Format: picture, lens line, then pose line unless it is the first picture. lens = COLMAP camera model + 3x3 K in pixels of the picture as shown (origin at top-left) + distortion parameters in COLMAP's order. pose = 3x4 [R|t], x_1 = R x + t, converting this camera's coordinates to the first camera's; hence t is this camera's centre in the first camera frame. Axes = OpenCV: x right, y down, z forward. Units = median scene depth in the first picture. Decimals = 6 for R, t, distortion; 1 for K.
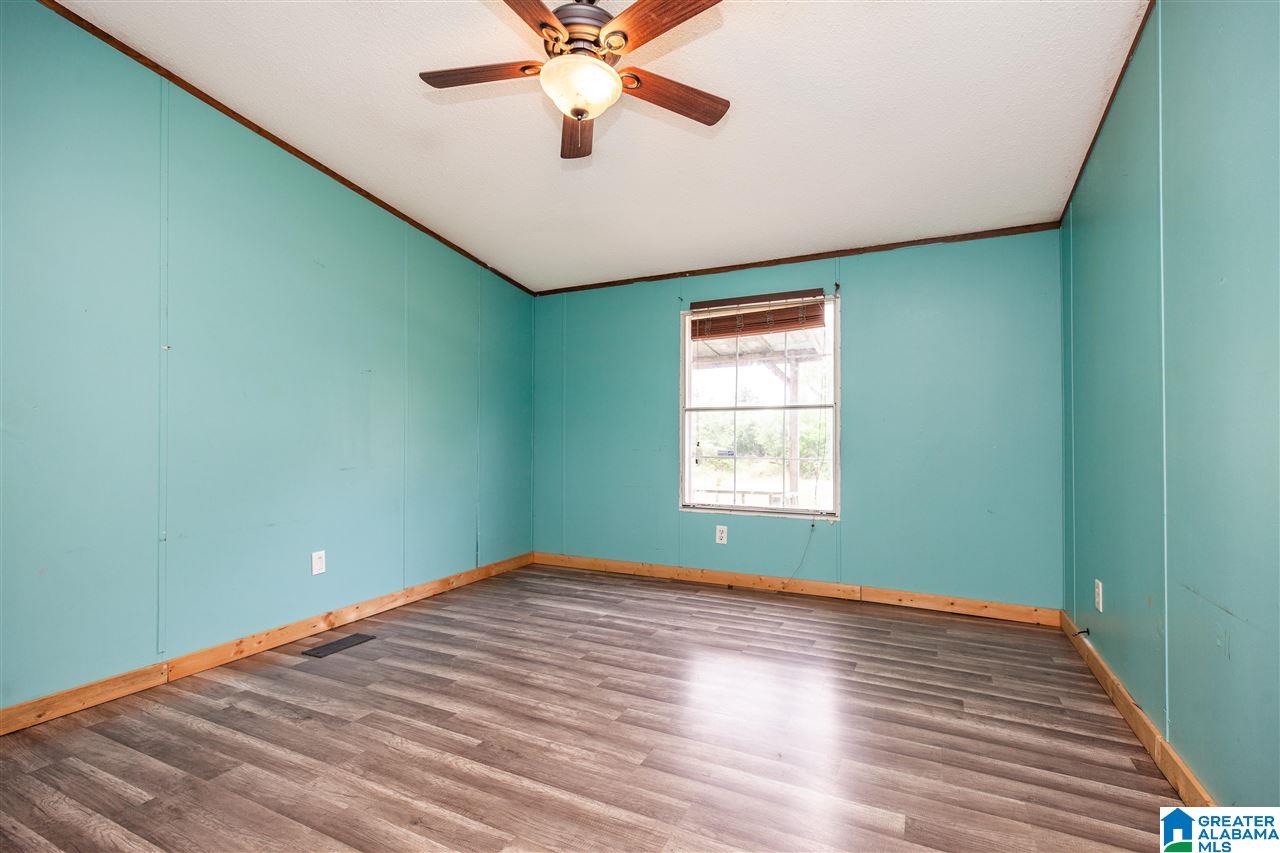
lens RADIAL K [[585.5, 0, 644.3], [0, 585.5, 435.7], [0, 0, 1]] dist [0.004655, 0.000253]
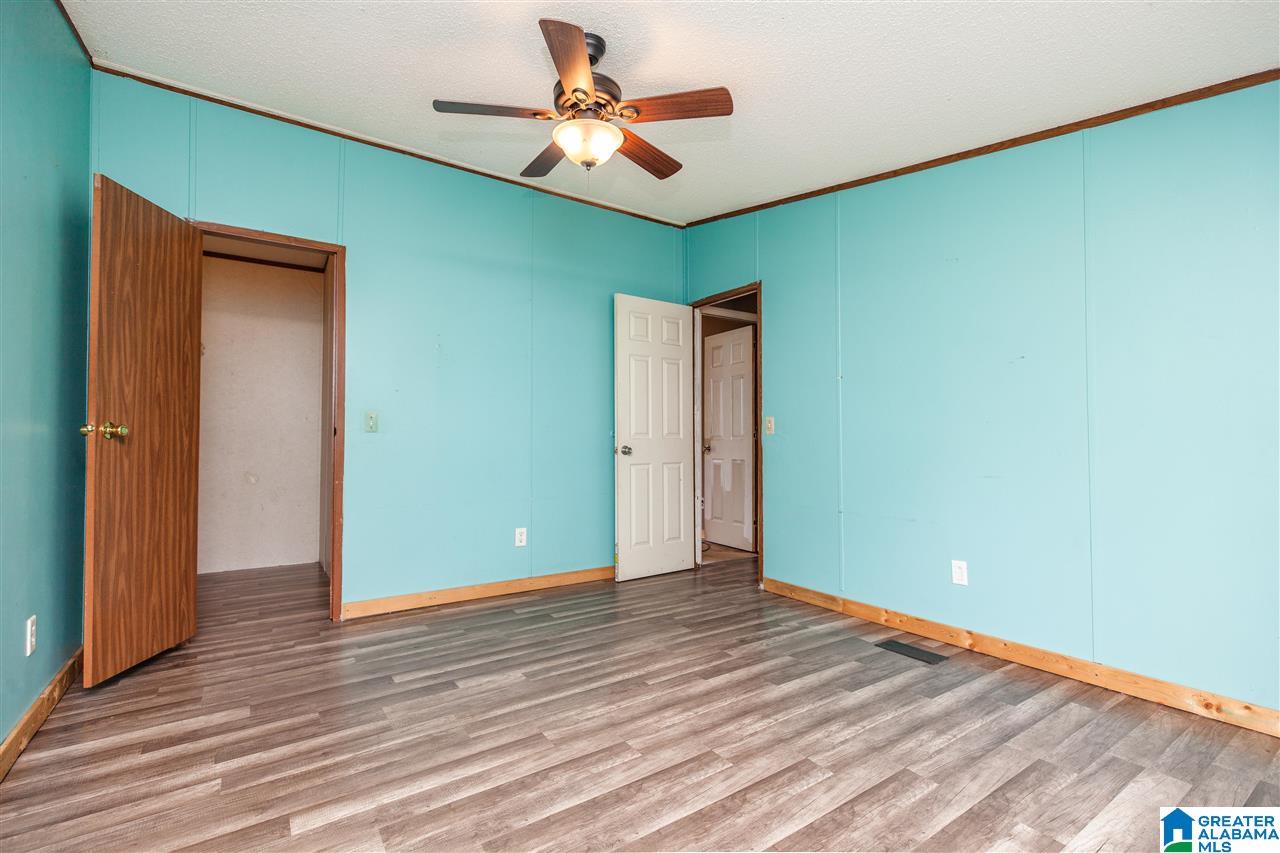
lens RADIAL K [[585.5, 0, 644.3], [0, 585.5, 435.7], [0, 0, 1]] dist [0.004655, 0.000253]
pose [[-0.503291, -0.005095, -0.864102, 0.672995], [0.004652, 0.999952, -0.008606, 0.003515], [0.864105, -0.008351, -0.503243, 1.353291]]
